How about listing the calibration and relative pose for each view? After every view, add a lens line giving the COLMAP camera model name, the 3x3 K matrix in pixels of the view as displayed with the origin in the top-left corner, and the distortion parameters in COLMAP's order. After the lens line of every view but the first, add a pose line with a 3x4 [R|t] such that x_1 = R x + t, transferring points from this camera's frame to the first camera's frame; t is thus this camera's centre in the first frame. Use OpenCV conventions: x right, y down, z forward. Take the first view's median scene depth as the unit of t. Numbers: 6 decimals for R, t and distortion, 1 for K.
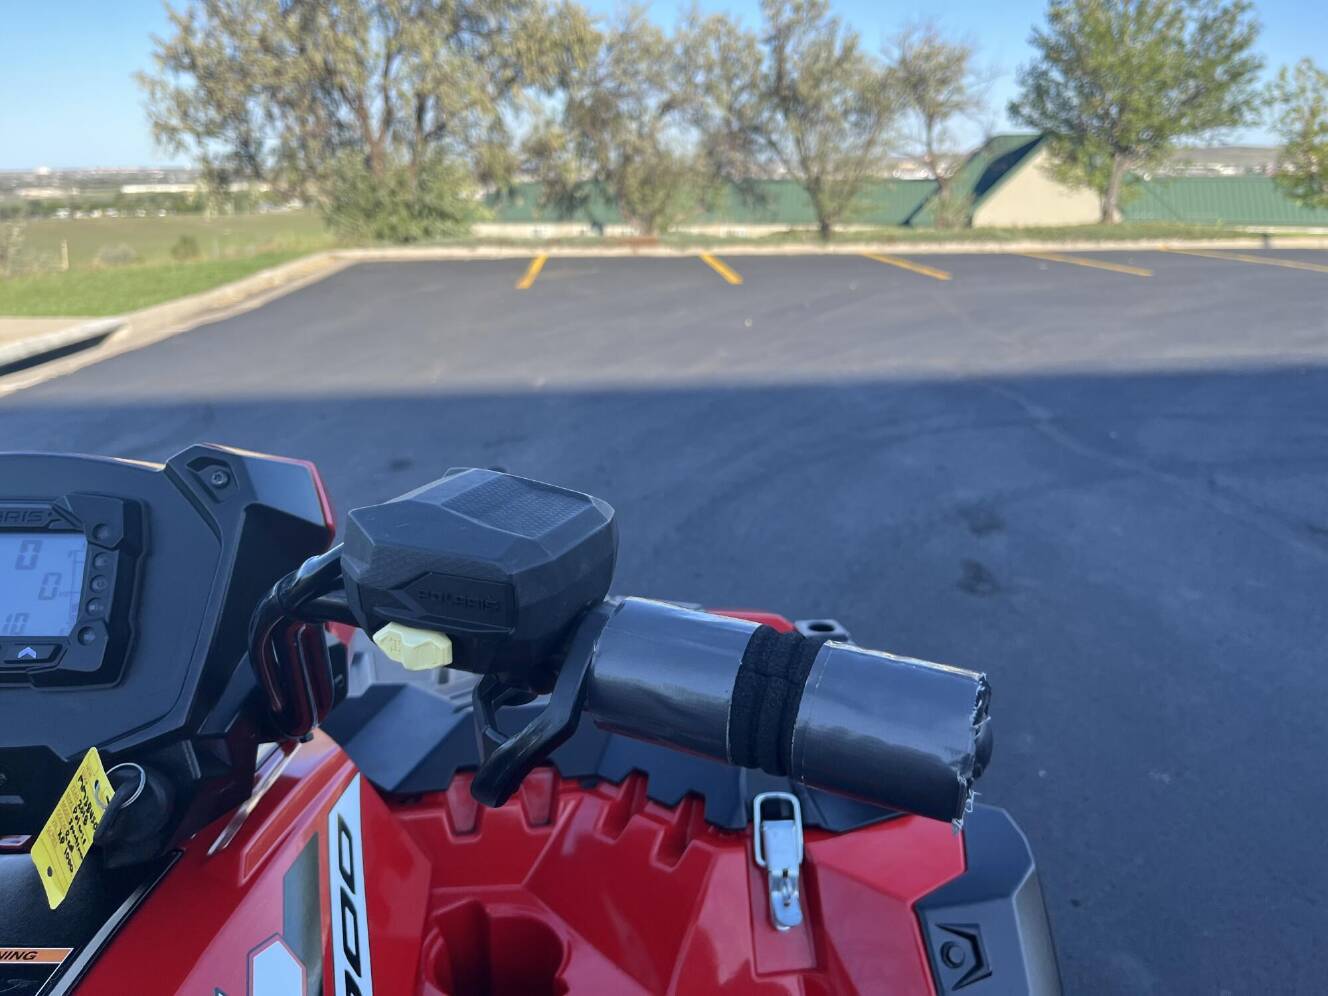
lens RADIAL K [[1018.8, 0, 673.3], [0, 1018.8, 498.9], [0, 0, 1]] dist [0.086262, -0.148487]
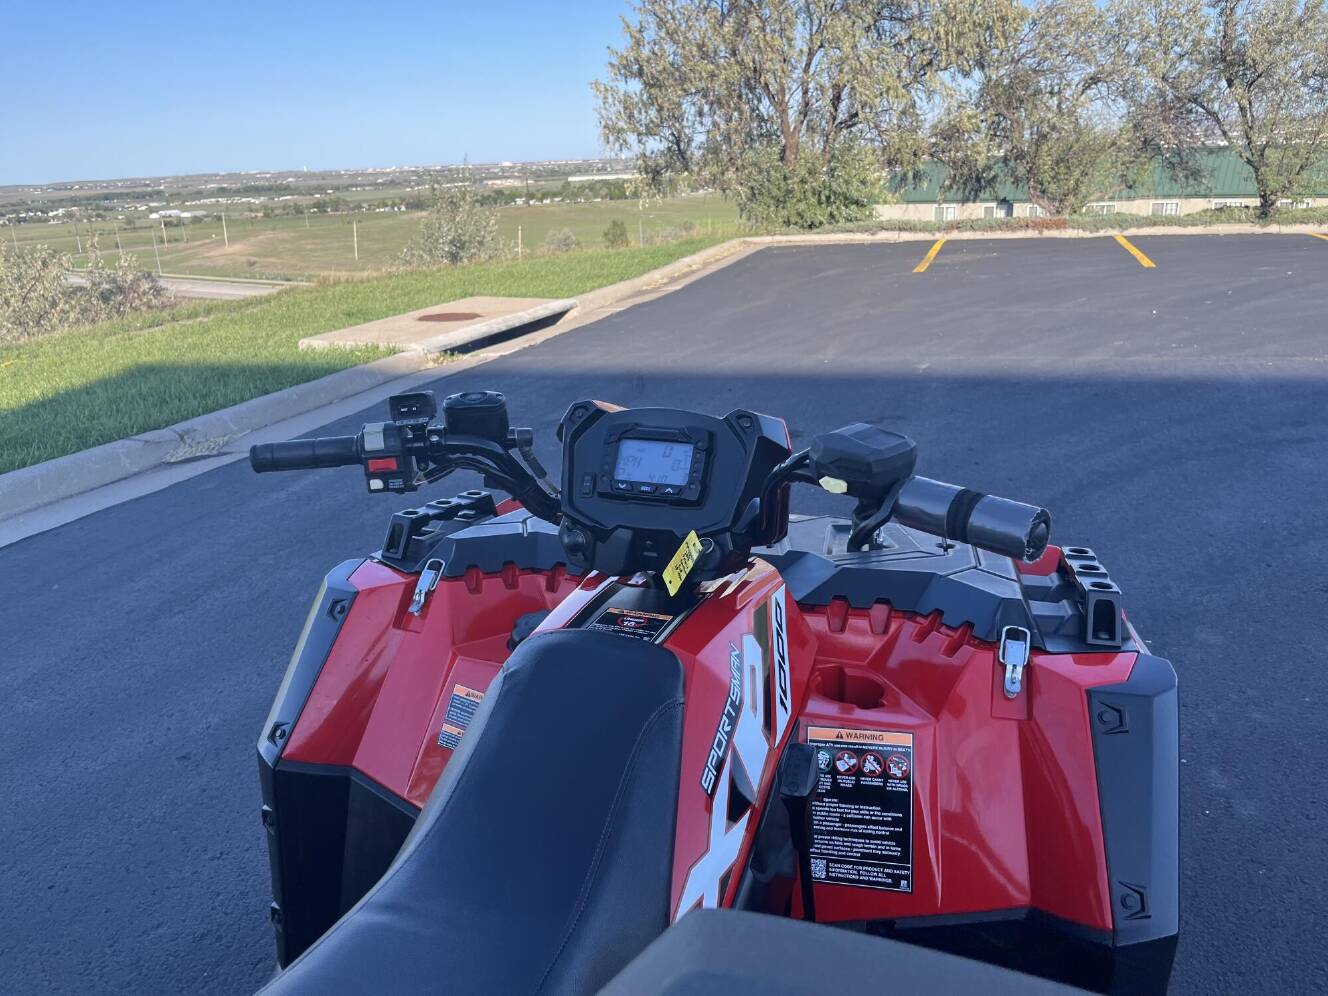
lens RADIAL K [[1014.4, 0, 655.7], [0, 1014.4, 501.3], [0, 0, 1]] dist [0.026418, -0.052486]
pose [[0.924225, 0.089021, -0.371327, 0.006267], [-0.079906, 0.996004, 0.039895, 0.002232], [0.373395, -0.007201, 0.927645, -0.033163]]
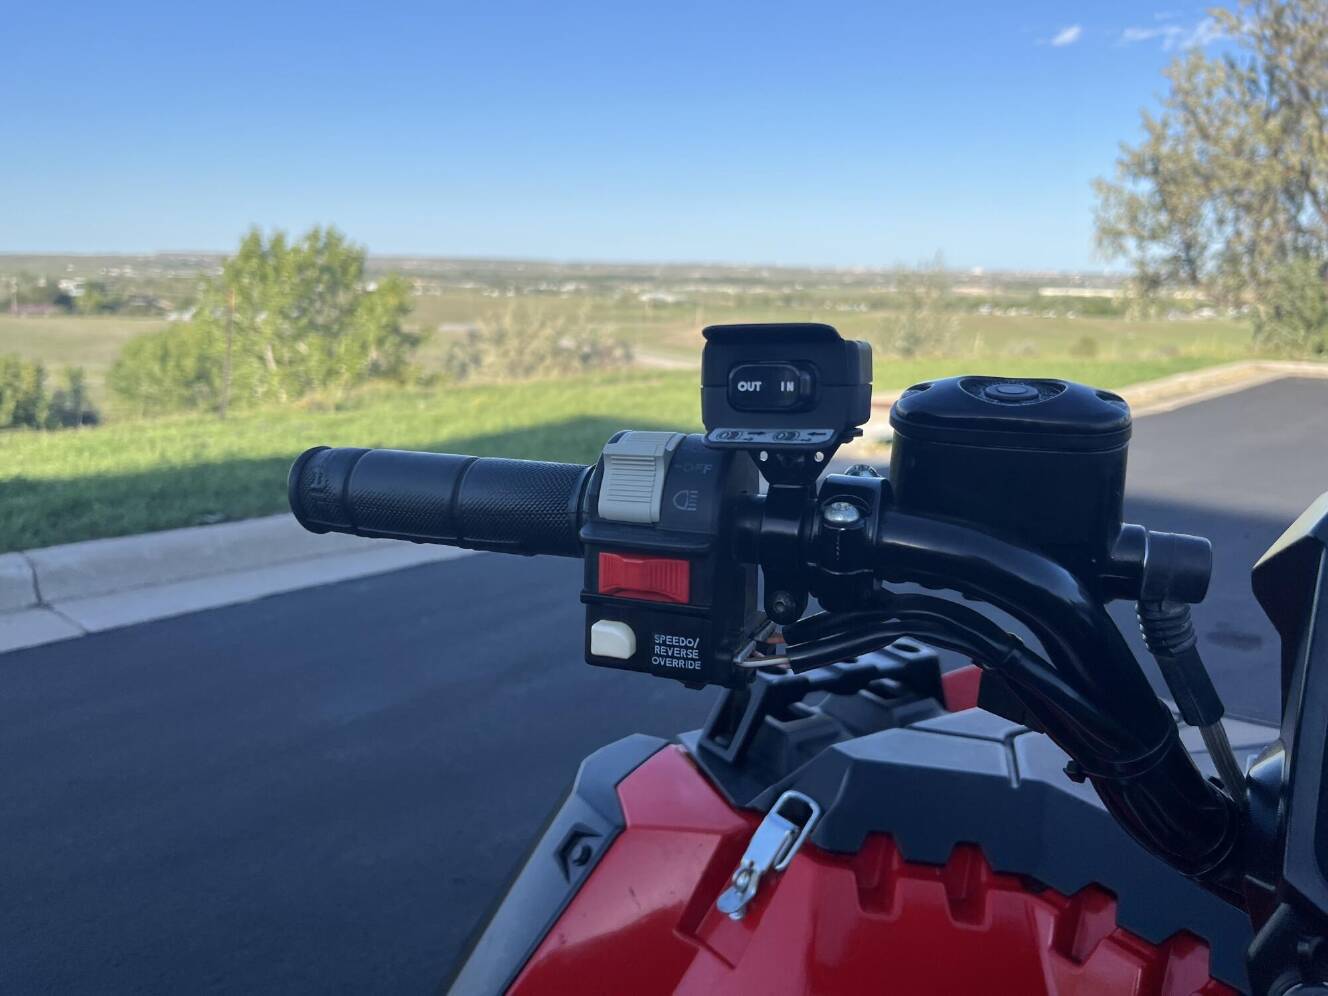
lens RADIAL K [[1014.2, 0, 655.7], [0, 1014.2, 497.5], [0, 0, 1]] dist [0.064767, -0.097670]
pose [[0.677629, 0.182690, -0.712350, -0.021021], [-0.250323, 0.968109, 0.010161, 0.002289], [0.691489, 0.171432, 0.701751, 0.007242]]
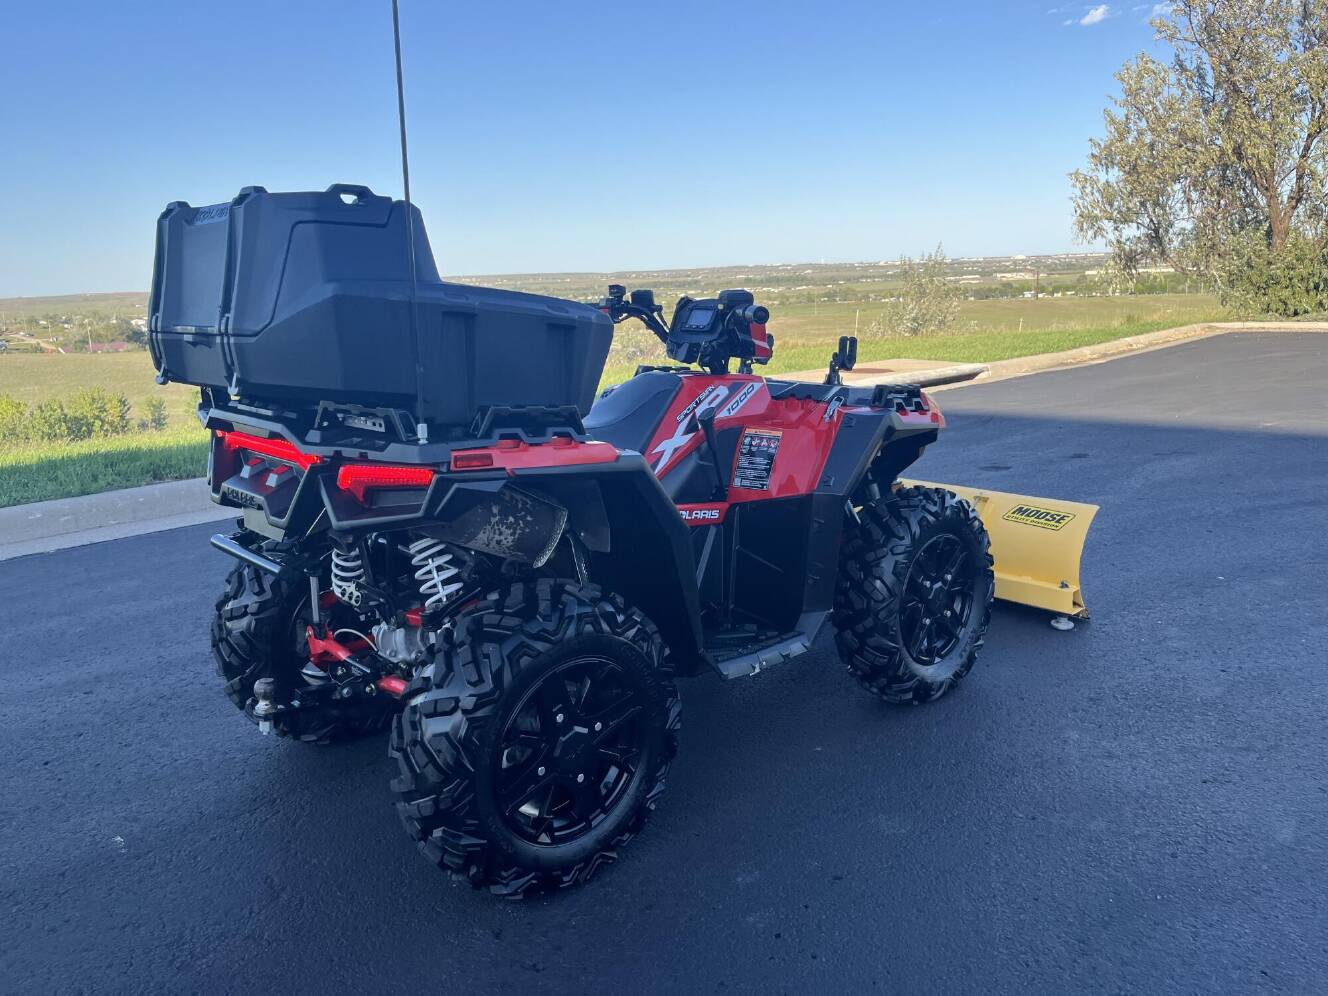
lens RADIAL K [[1014.2, 0, 655.7], [0, 1014.2, 497.5], [0, 0, 1]] dist [0.064767, -0.097670]
pose [[0.645866, 0.147474, -0.749072, 0.109307], [-0.203178, 0.978985, 0.017554, 0.030670], [0.735918, 0.140857, 0.662256, -0.086003]]
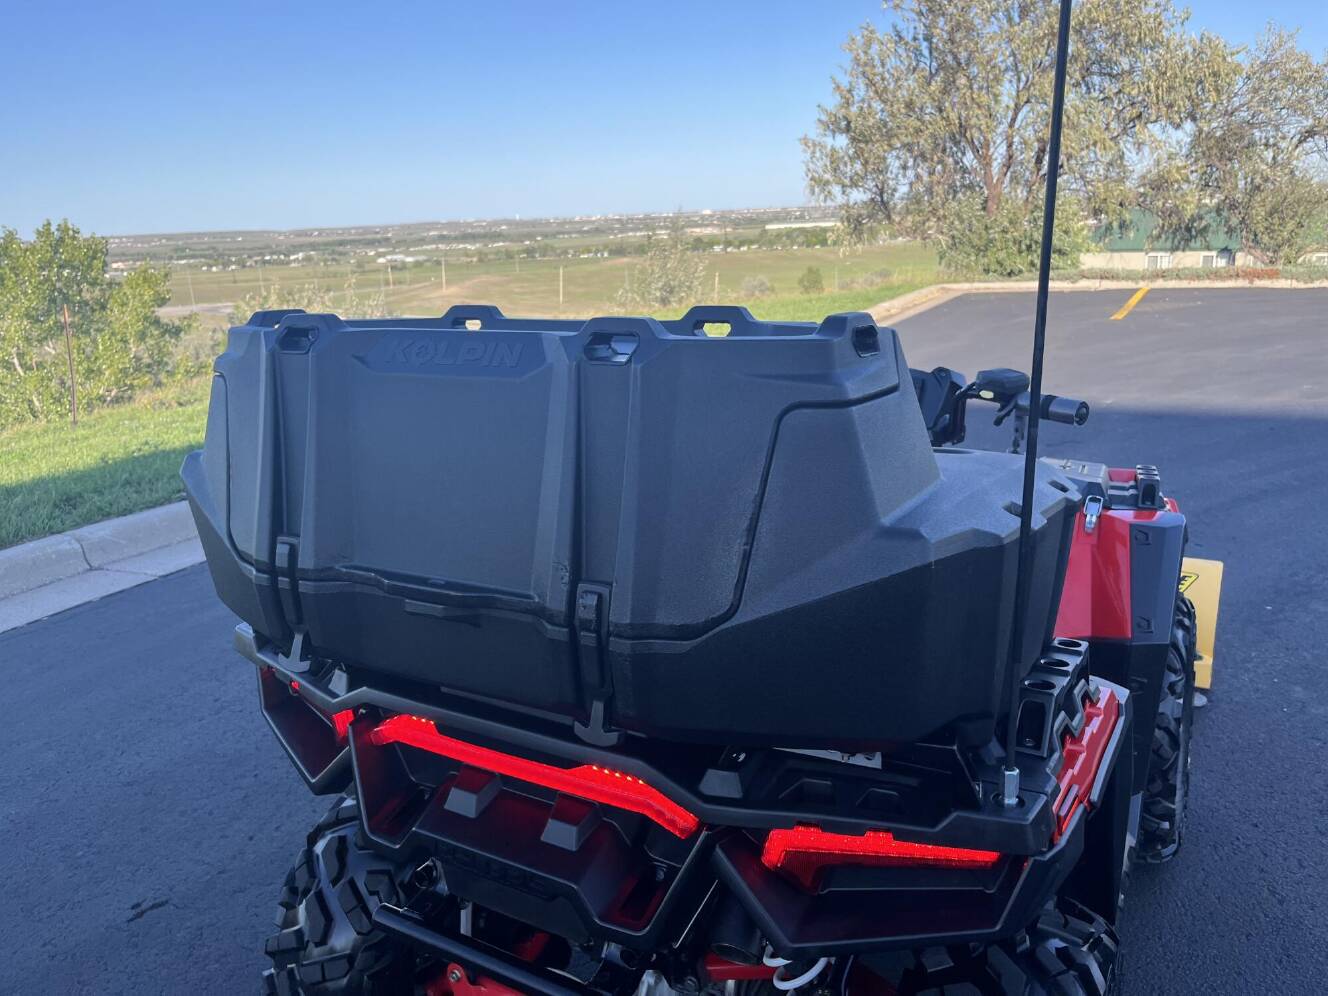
lens RADIAL K [[1014.4, 0, 655.7], [0, 1014.4, 501.3], [0, 0, 1]] dist [0.026418, -0.052486]
pose [[0.838452, 0.115411, -0.532615, 0.025159], [-0.126532, 0.991838, 0.015729, 0.017073], [0.530083, 0.054204, 0.846212, -0.092563]]
